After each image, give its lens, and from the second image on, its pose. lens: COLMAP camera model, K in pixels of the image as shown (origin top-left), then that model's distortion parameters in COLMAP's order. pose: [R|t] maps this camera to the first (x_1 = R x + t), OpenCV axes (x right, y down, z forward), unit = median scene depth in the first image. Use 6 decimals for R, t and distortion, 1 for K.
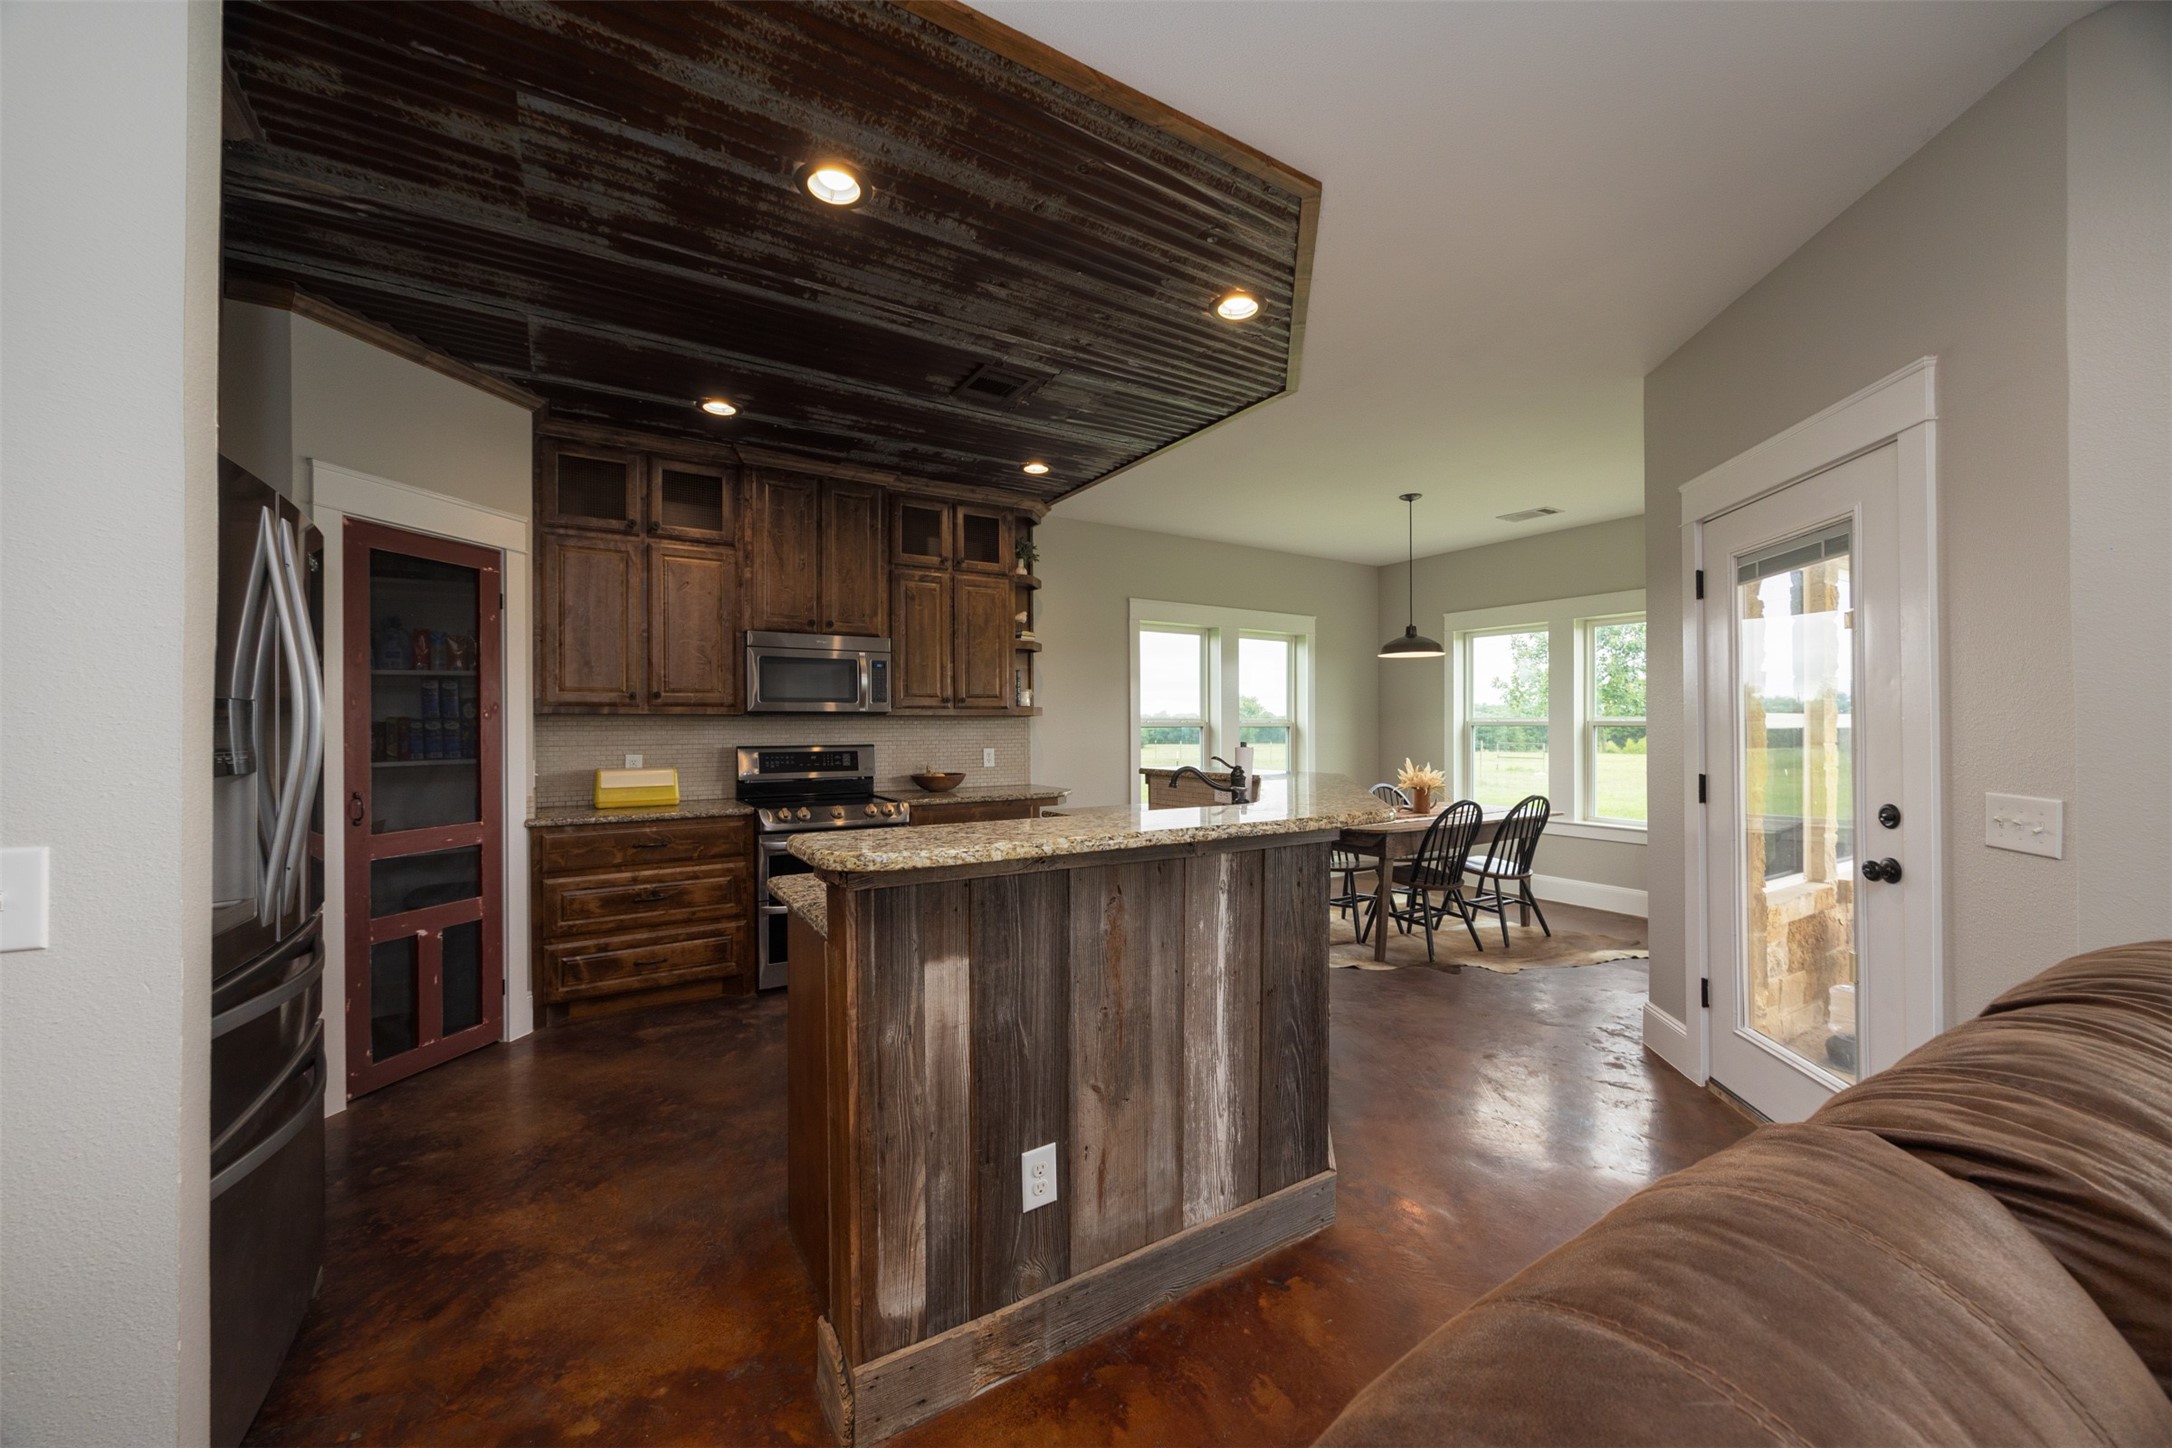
lens RADIAL K [[829.8, 0, 1080.1], [0, 829.8, 725.9], [0, 0, 1]] dist [-0.001255, -0.000203]
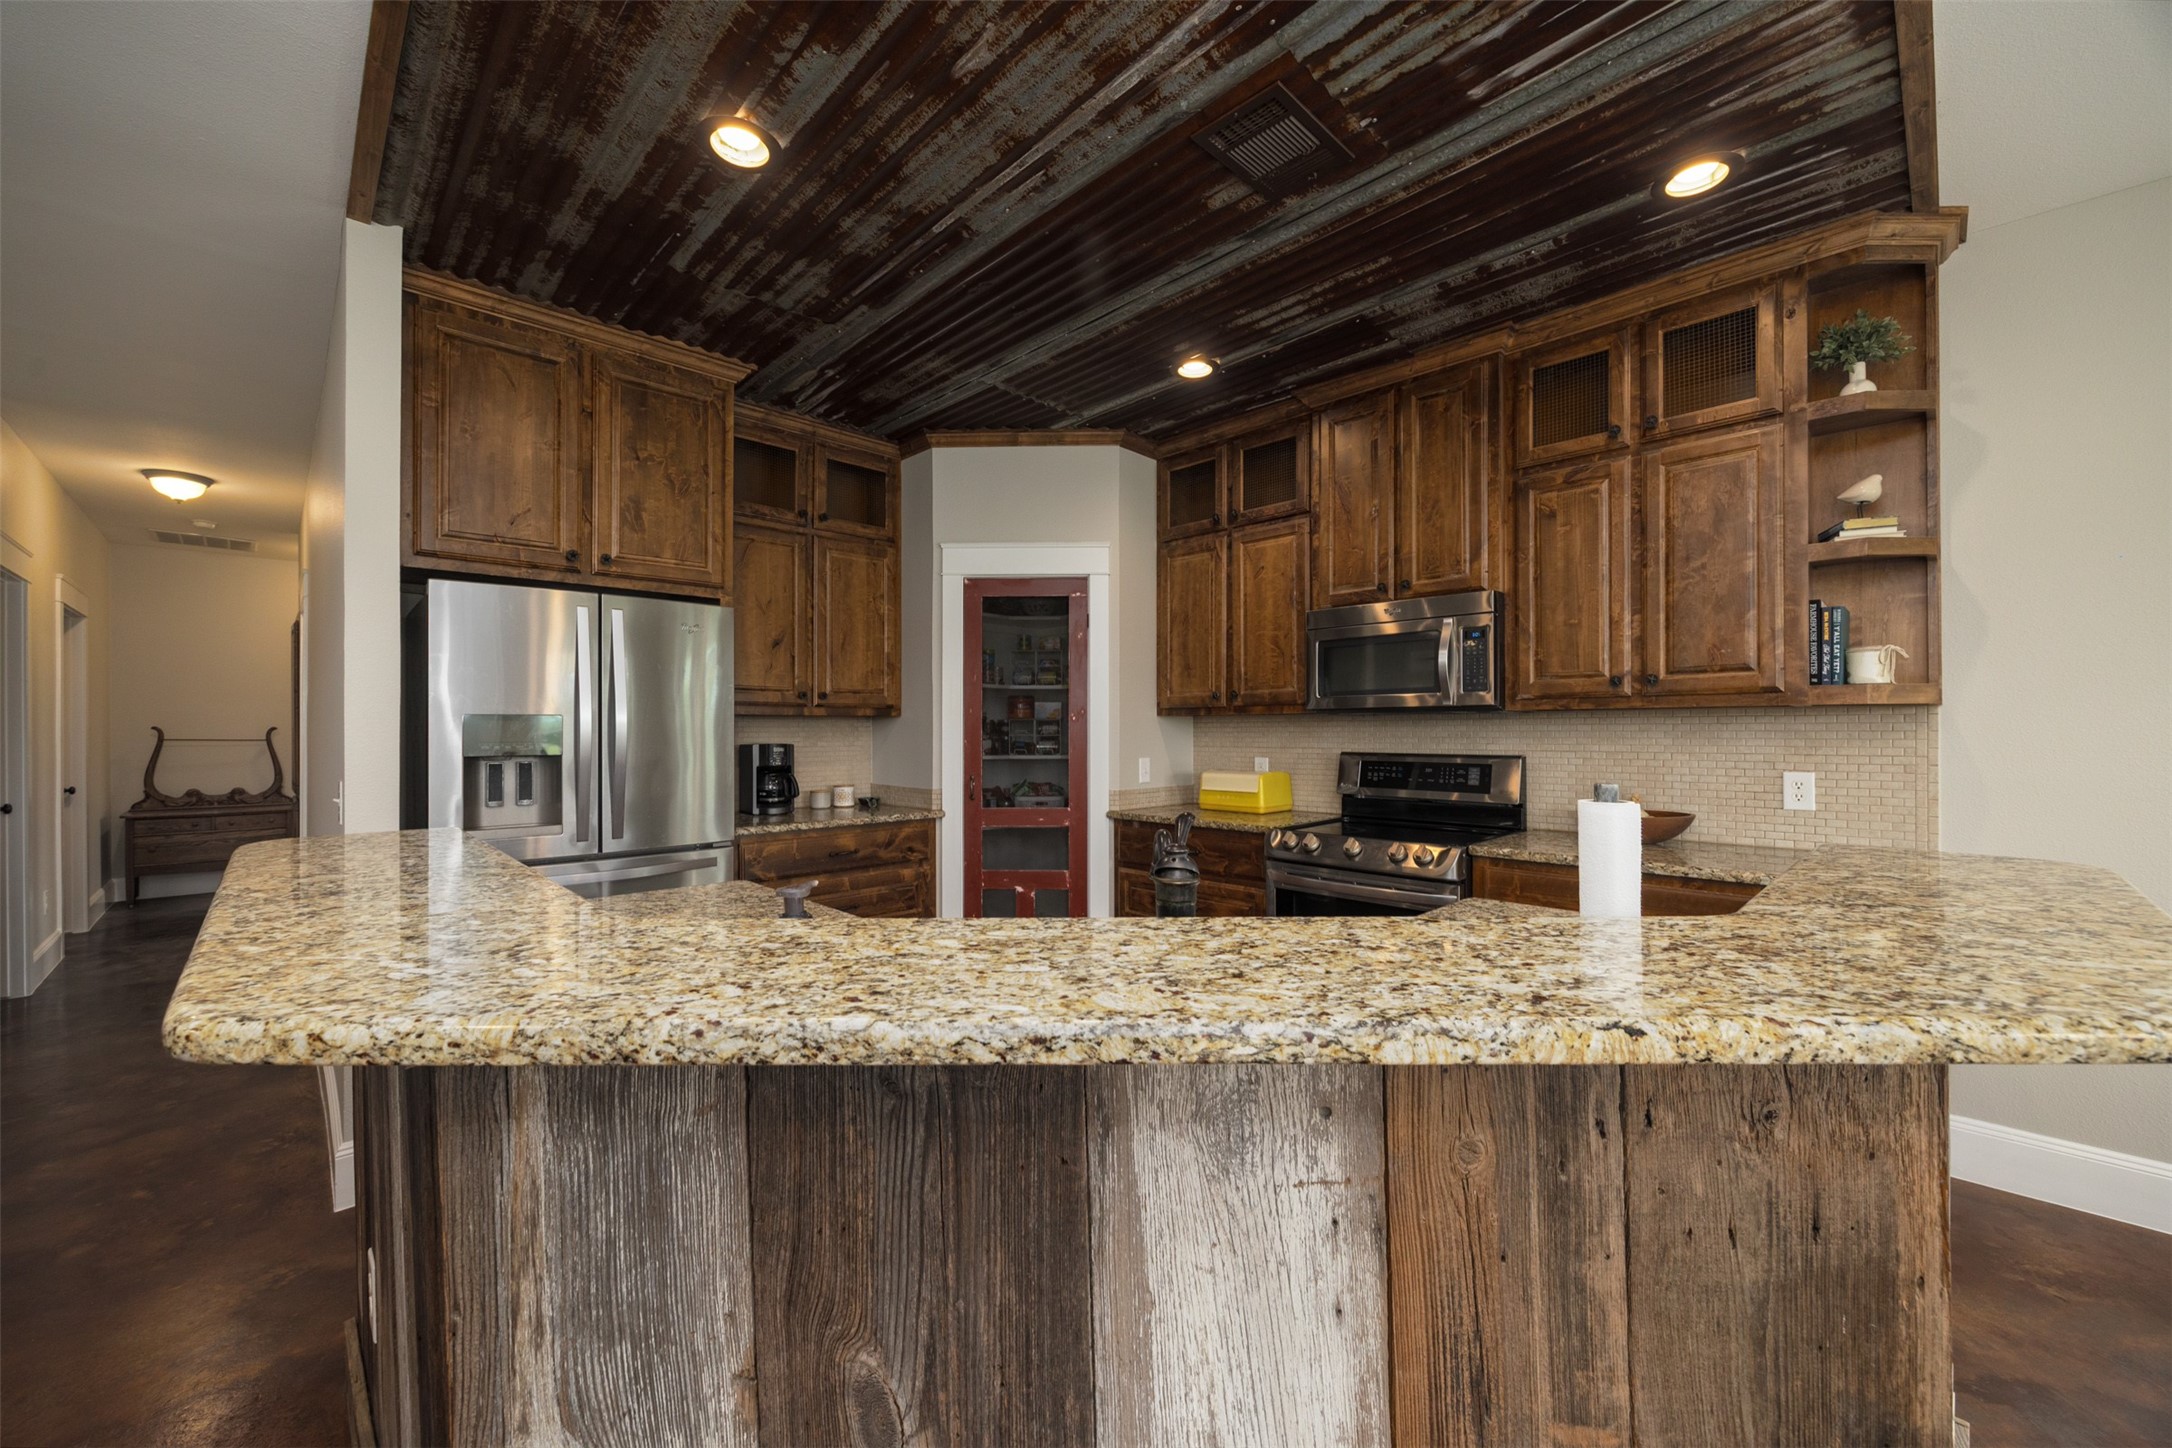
lens RADIAL K [[829.8, 0, 1080.1], [0, 829.8, 725.9], [0, 0, 1]] dist [-0.001255, -0.000203]
pose [[0.214345, -0.000001, -0.976758, 0.361617], [0.001869, 0.999998, 0.000409, -0.002350], [0.976756, -0.001913, 0.214344, 0.616617]]
